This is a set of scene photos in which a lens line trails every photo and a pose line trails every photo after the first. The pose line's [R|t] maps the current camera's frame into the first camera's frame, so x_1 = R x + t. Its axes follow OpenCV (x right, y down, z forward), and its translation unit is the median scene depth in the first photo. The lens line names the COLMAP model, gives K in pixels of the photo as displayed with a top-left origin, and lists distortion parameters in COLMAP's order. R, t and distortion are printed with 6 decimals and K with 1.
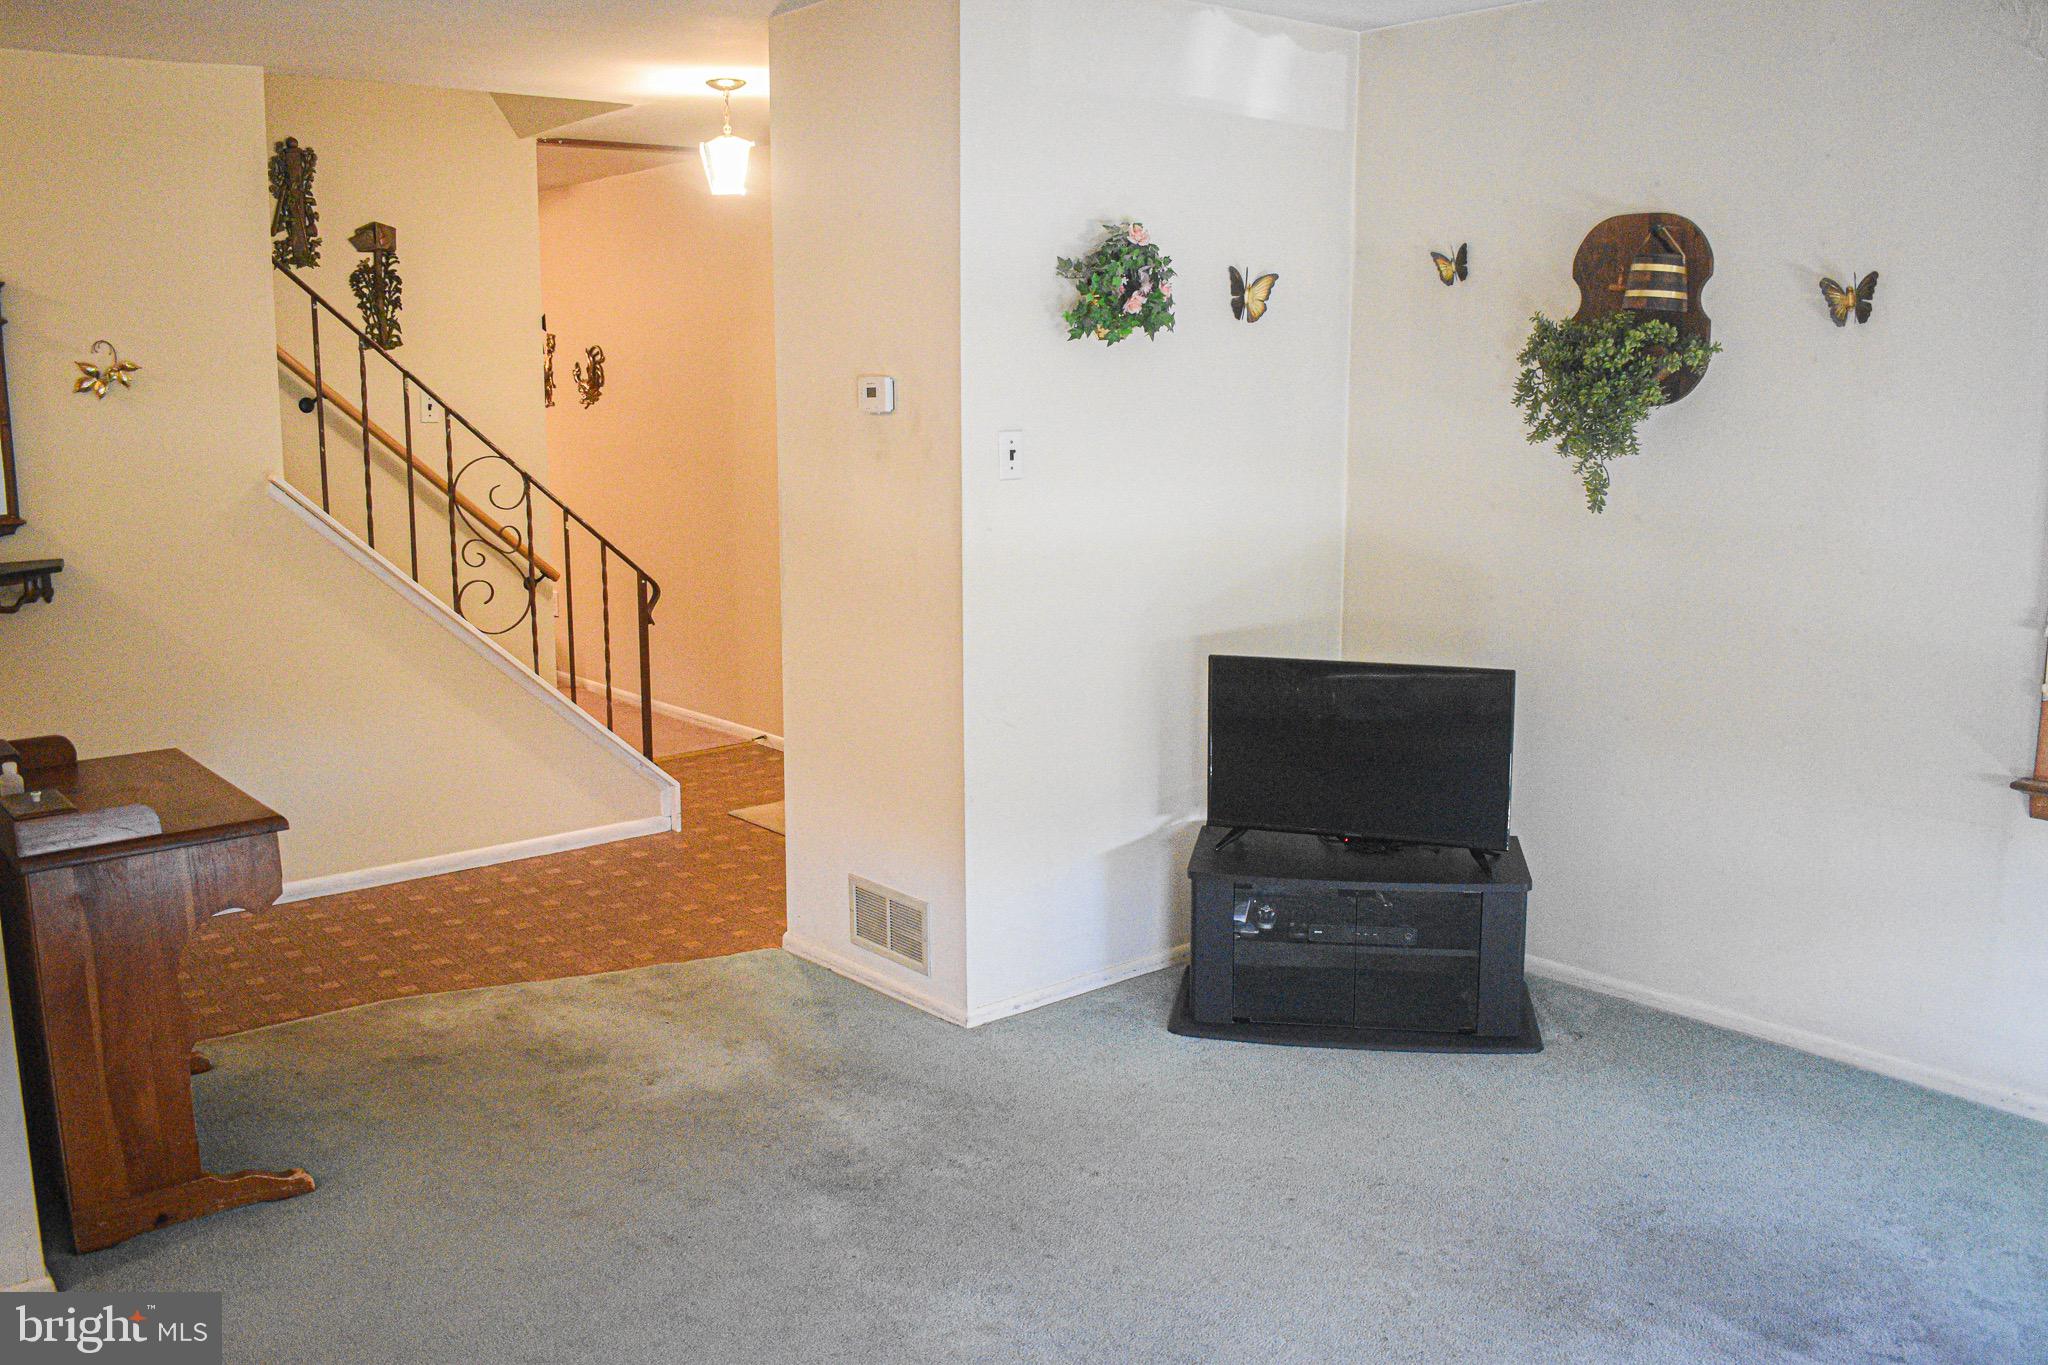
lens RADIAL K [[1776.8, 0, 1024.7], [0, 1776.8, 678.4], [0, 0, 1]] dist [-0.091106, 0.017448]
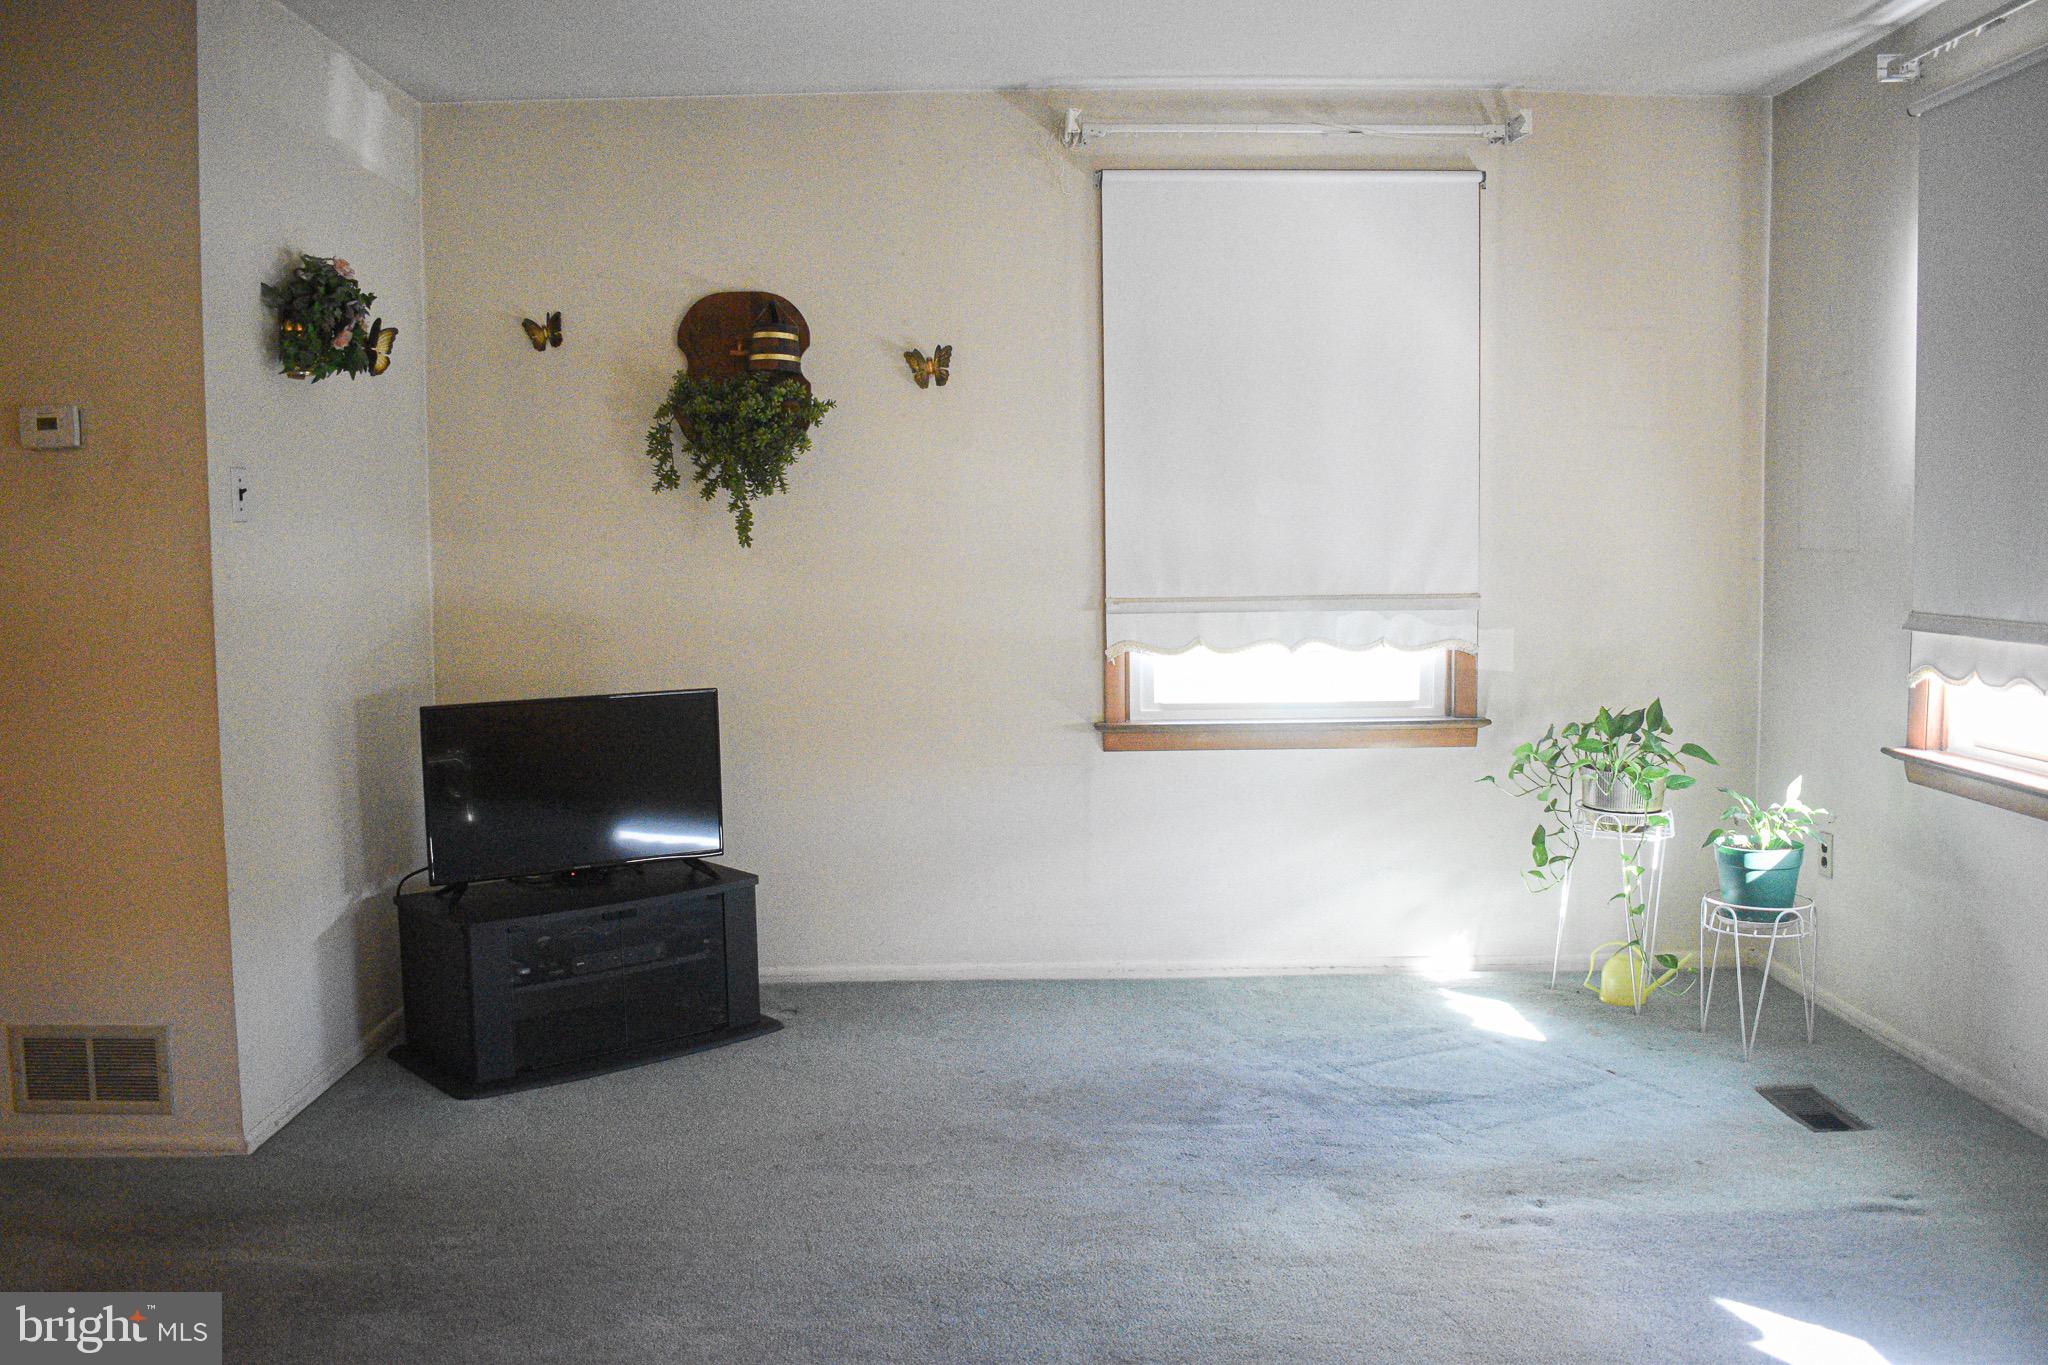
lens RADIAL K [[1776.8, 0, 1027.4], [0, 1776.8, 686.6], [0, 0, 1]] dist [-0.091106, 0.017448]
pose [[0.617608, -0.069528, 0.783407, -0.466052], [0.145296, 0.989026, -0.026768, 0.052078], [-0.772949, 0.130358, 0.620932, 0.159907]]
